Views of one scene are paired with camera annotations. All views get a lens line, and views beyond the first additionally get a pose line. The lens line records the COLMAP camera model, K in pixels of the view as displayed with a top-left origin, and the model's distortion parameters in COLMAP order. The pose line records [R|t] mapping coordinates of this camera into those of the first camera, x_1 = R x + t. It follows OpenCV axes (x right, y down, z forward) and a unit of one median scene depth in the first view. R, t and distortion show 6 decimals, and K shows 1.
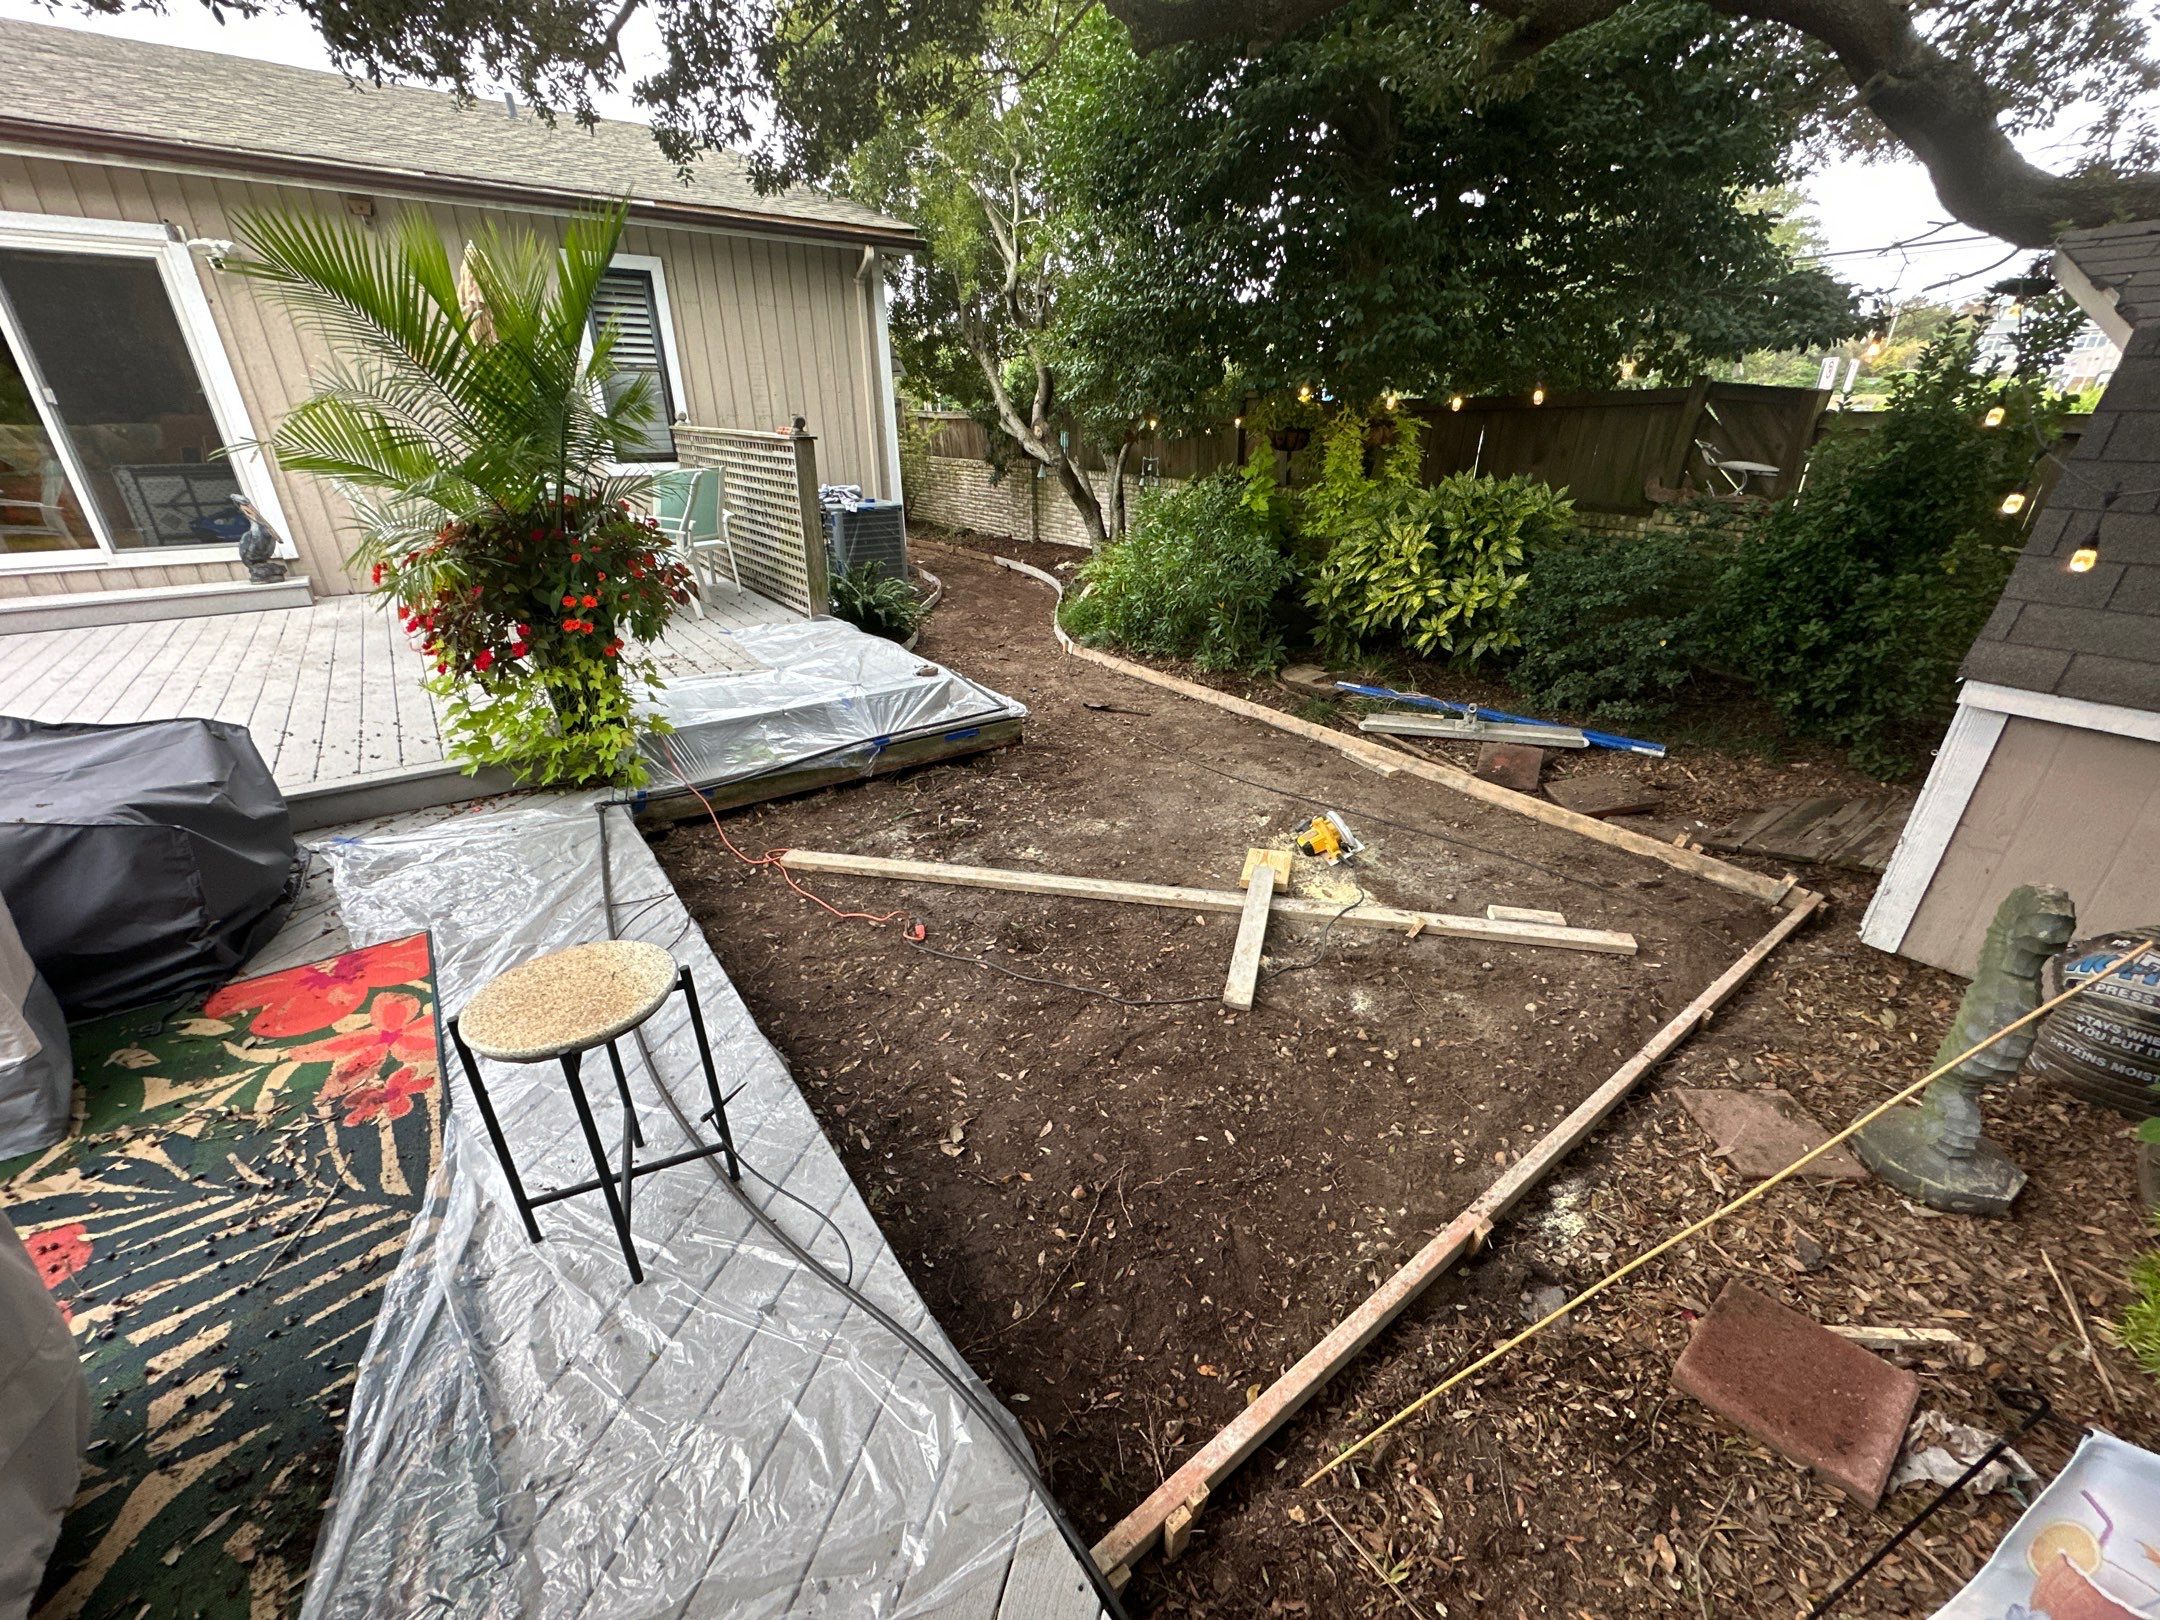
lens RADIAL K [[869.6, 0, 1080.0], [0, 869.6, 810.0], [0, 0, 1]] dist [0.000733, 0.000043]
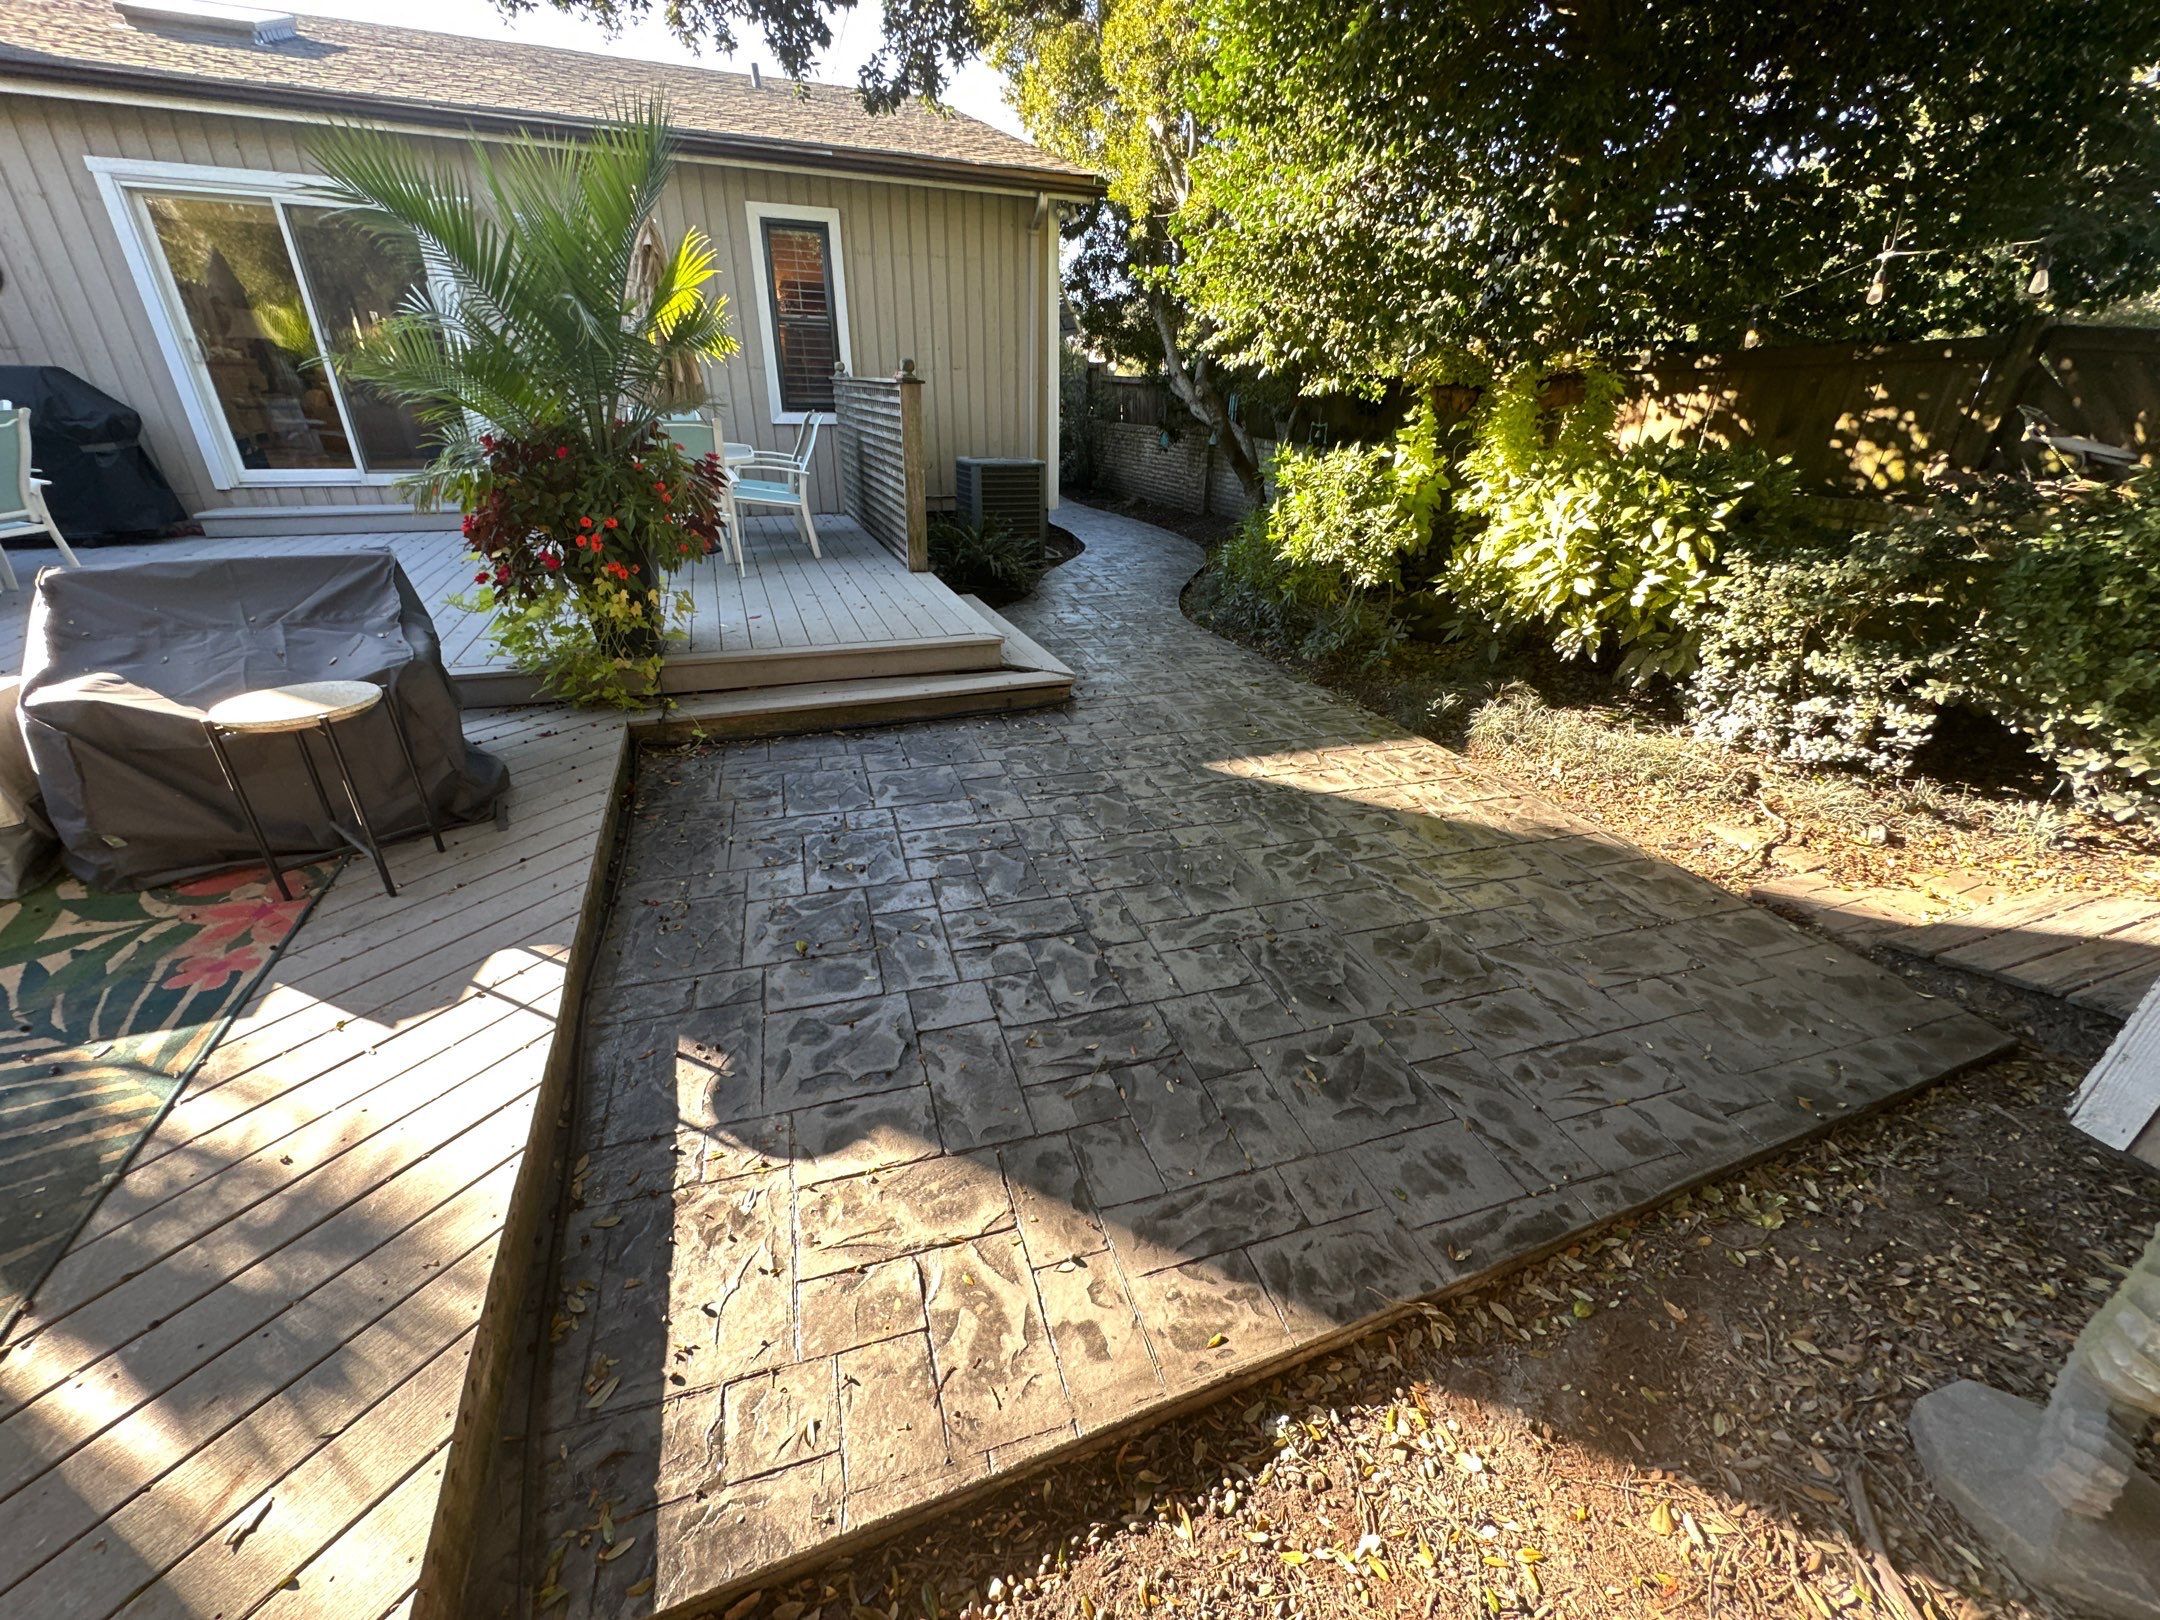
lens RADIAL K [[869.6, 0, 1080.0], [0, 869.6, 810.0], [0, 0, 1]] dist [0.000733, 0.000043]
pose [[0.962079, 0.130224, -0.239677, 0.160720], [-0.125657, 0.991480, 0.034307, -0.006925], [0.242103, -0.002889, 0.970246, 0.092600]]
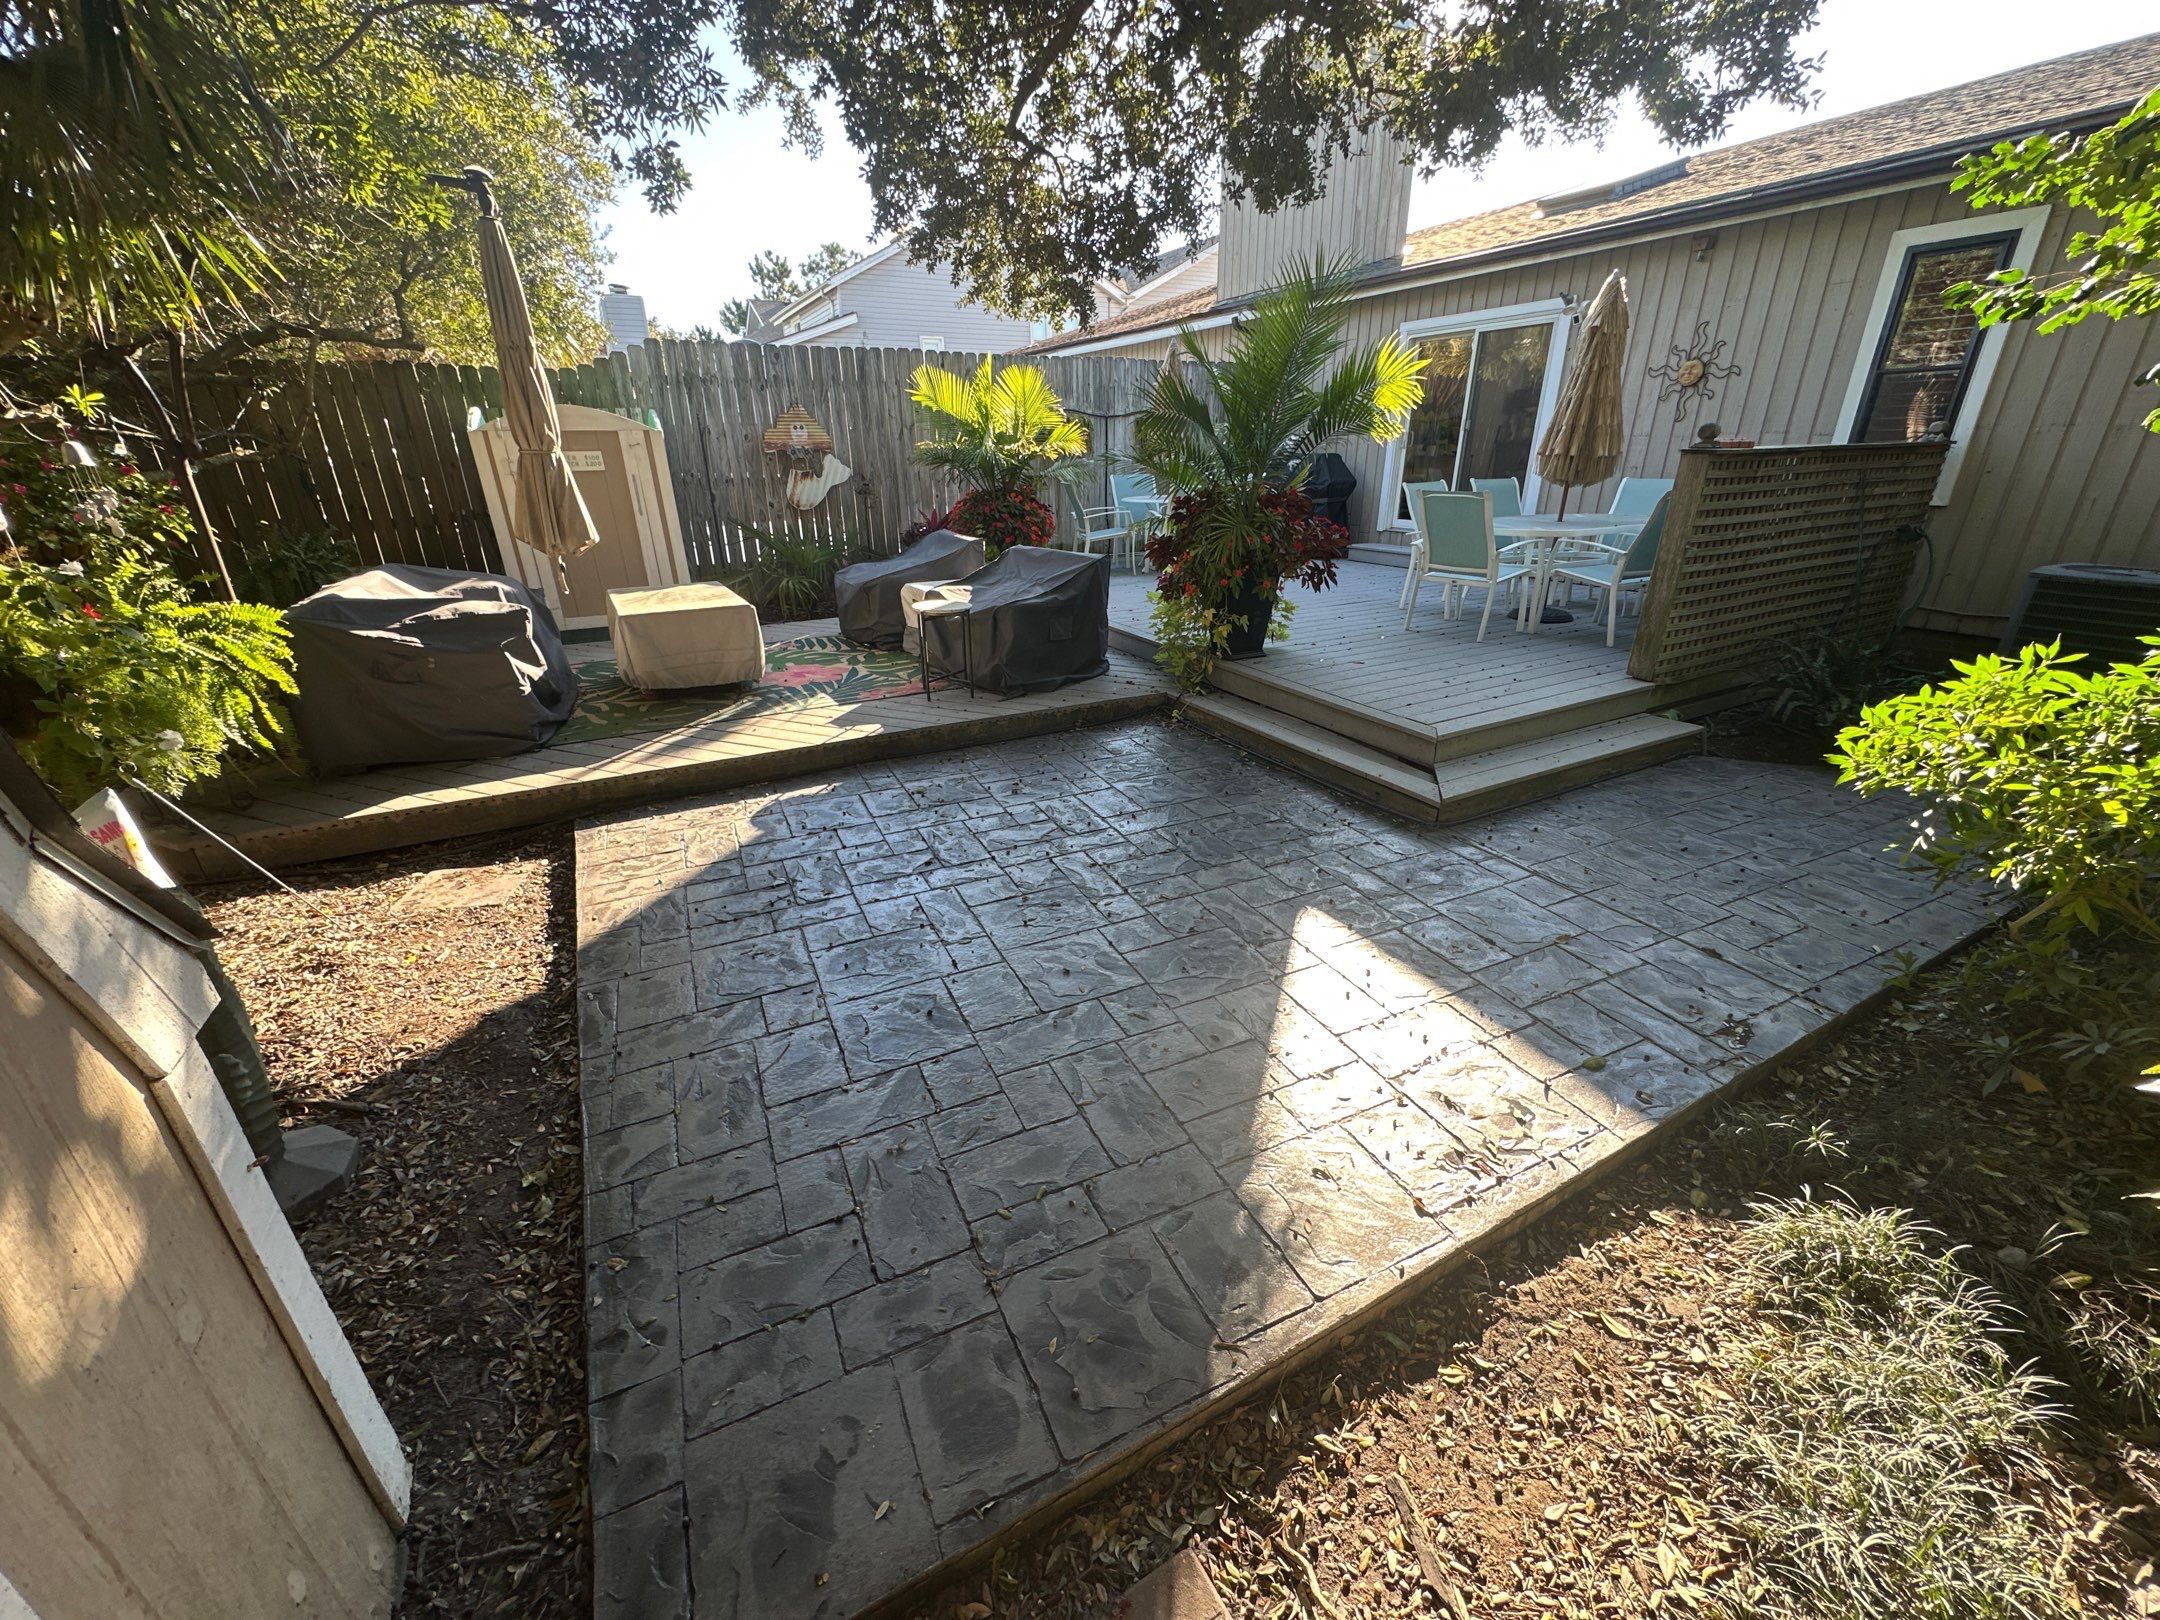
lens RADIAL K [[869.6, 0, 1080.0], [0, 869.6, 810.0], [0, 0, 1]] dist [0.000733, 0.000043]
pose [[-0.158245, 0.378496, -0.911976, 0.625955], [-0.402820, 0.818512, 0.409603, -0.272063], [0.901496, 0.432180, 0.022940, 0.640344]]
